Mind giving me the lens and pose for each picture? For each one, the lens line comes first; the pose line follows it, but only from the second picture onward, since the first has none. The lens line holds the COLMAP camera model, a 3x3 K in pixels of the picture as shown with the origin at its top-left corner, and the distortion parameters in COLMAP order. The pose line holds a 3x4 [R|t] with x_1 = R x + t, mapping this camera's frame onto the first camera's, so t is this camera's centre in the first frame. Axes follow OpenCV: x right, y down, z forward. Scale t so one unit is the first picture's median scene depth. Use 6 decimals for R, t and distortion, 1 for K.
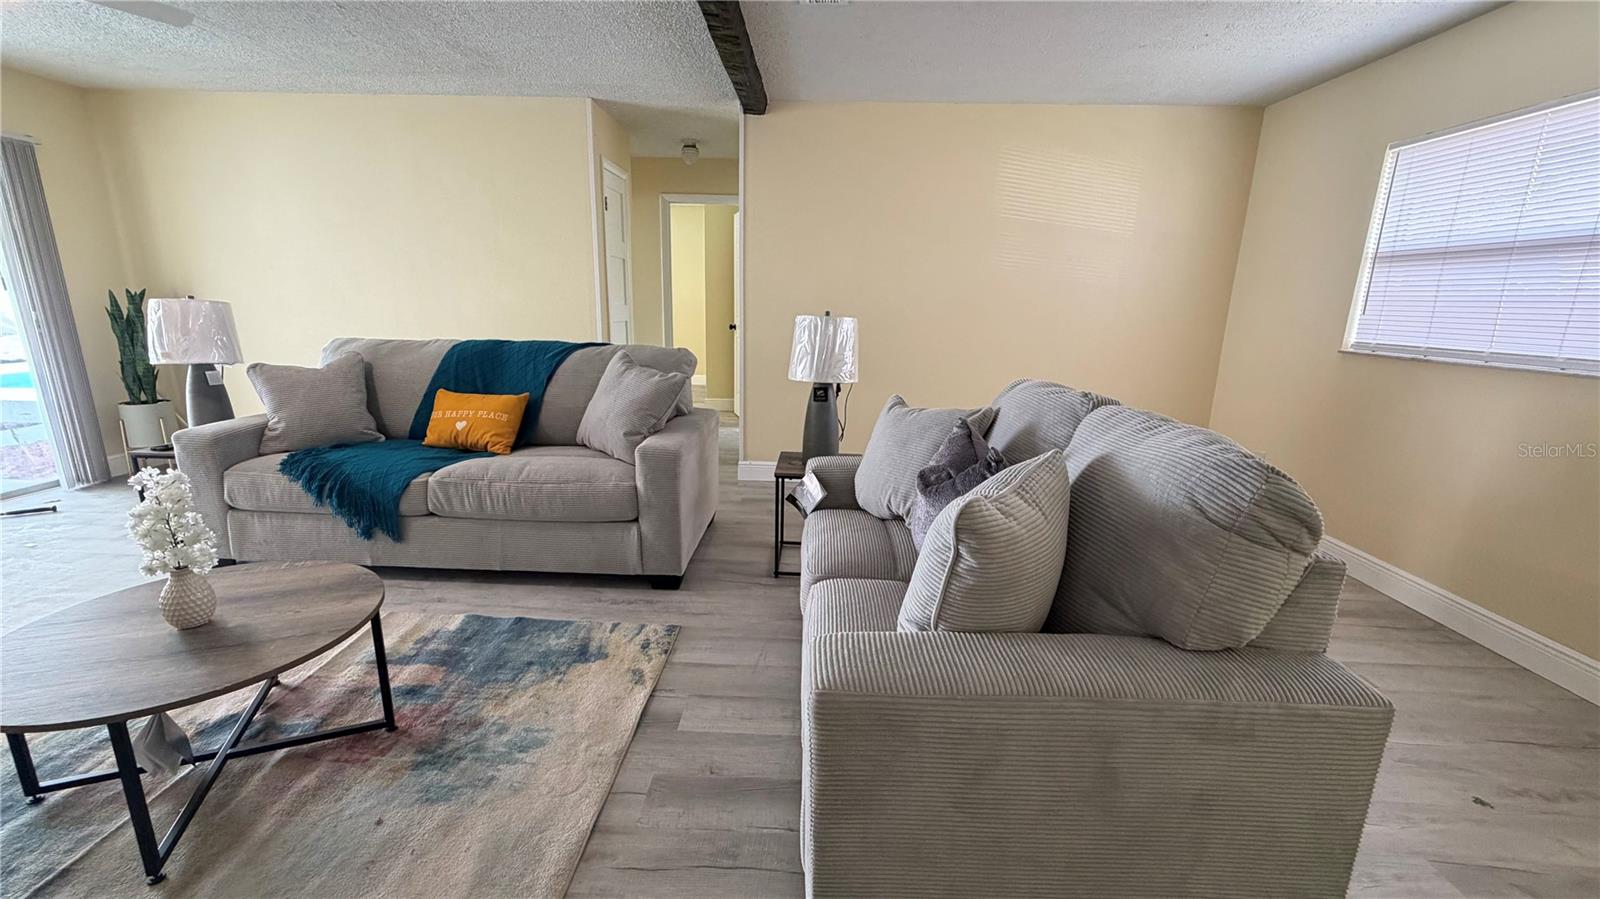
lens RADIAL K [[637.4, 0, 794.9], [0, 637.4, 449.5], [0, 0, 1]] dist [0.000524, -0.000038]
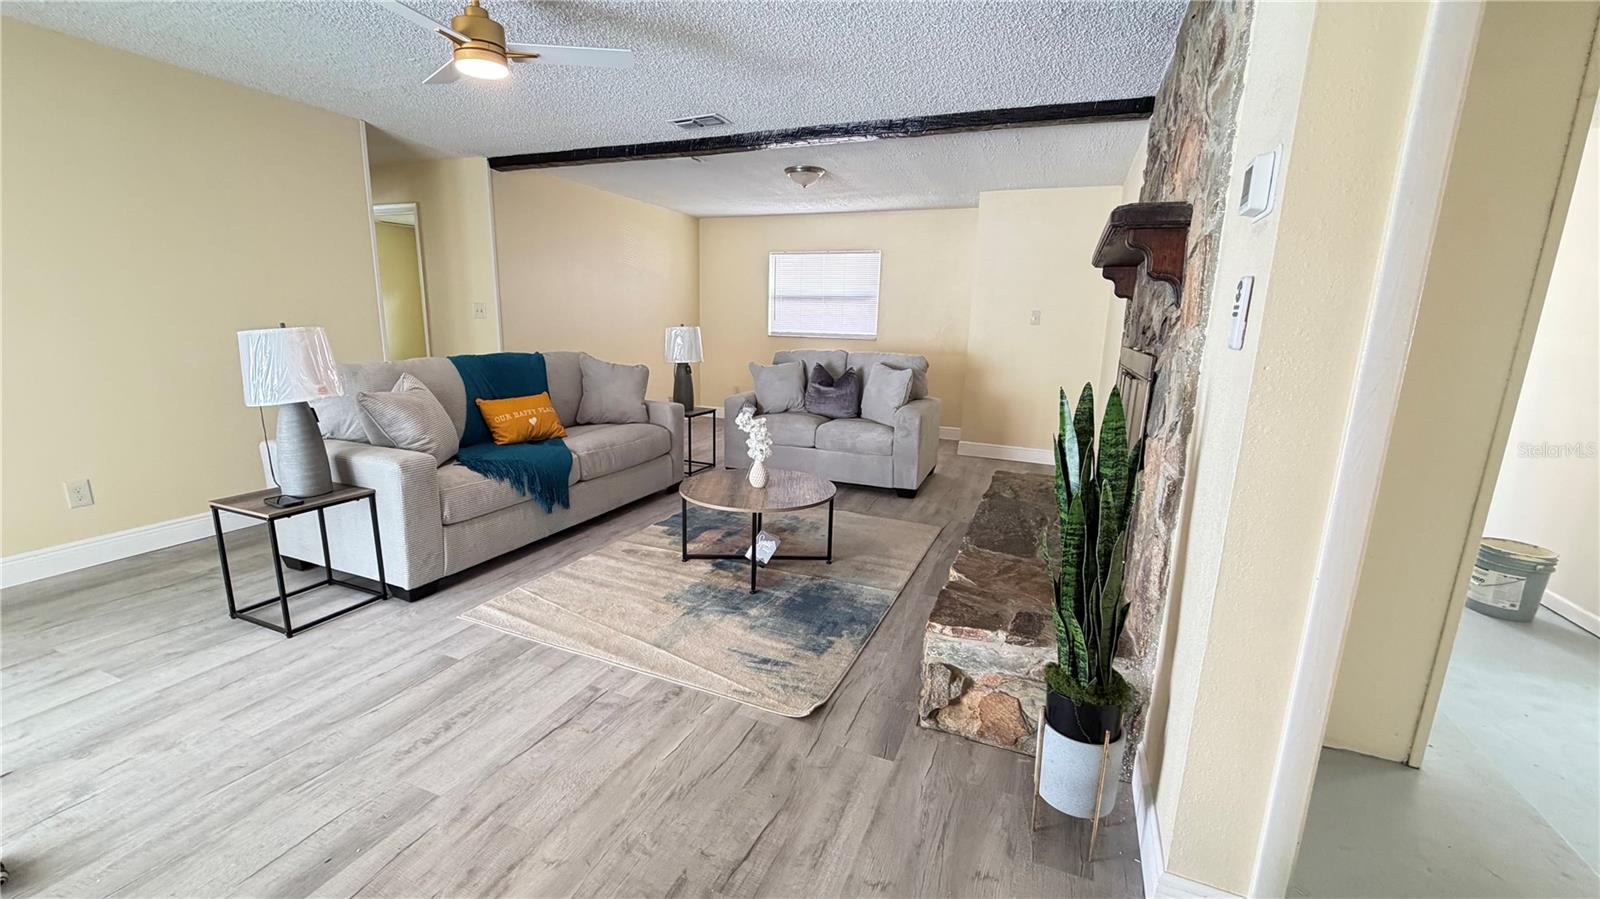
lens RADIAL K [[637.4, 0, 794.9], [0, 637.4, 449.5], [0, 0, 1]] dist [0.000524, -0.000038]
pose [[0.353639, -0.203619, 0.912951, -1.549340], [0.204431, 0.969248, 0.136988, -0.052563], [-0.912769, 0.138191, 0.384390, 0.057418]]
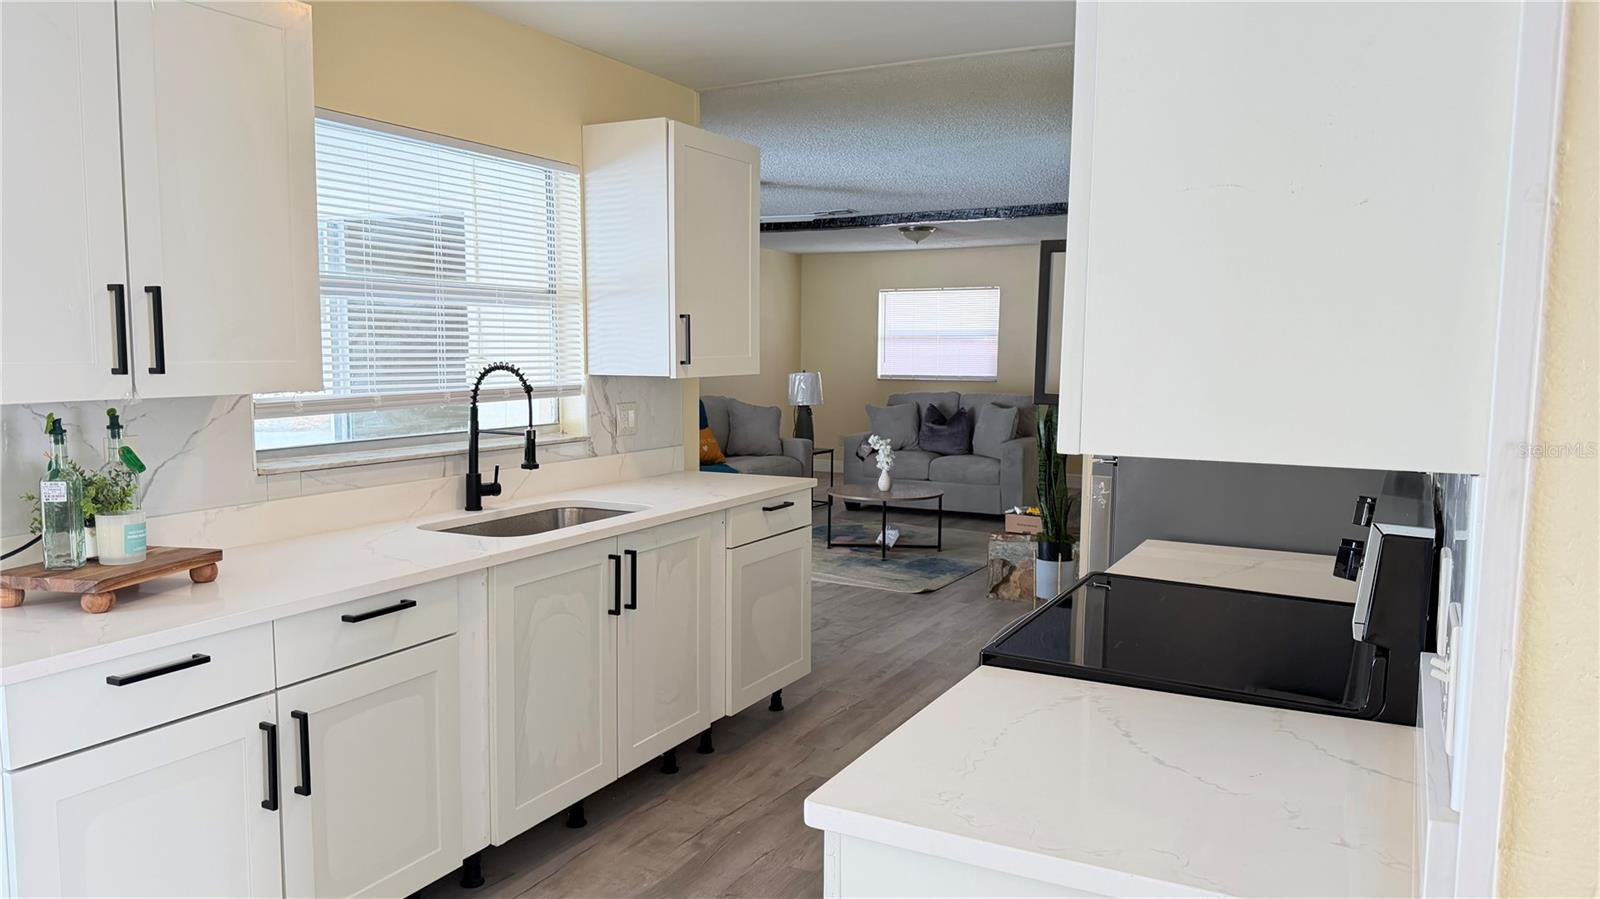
lens RADIAL K [[1147.1, 0, 800.0], [0, 1147.1, 449.5], [0, 0, 1]] dist [0.008337, 0.000307]
pose [[0.431748, -0.102253, 0.896180, -3.156176], [0.217411, 0.976058, 0.006625, -0.001280], [-0.875401, 0.191979, 0.443641, -0.520523]]
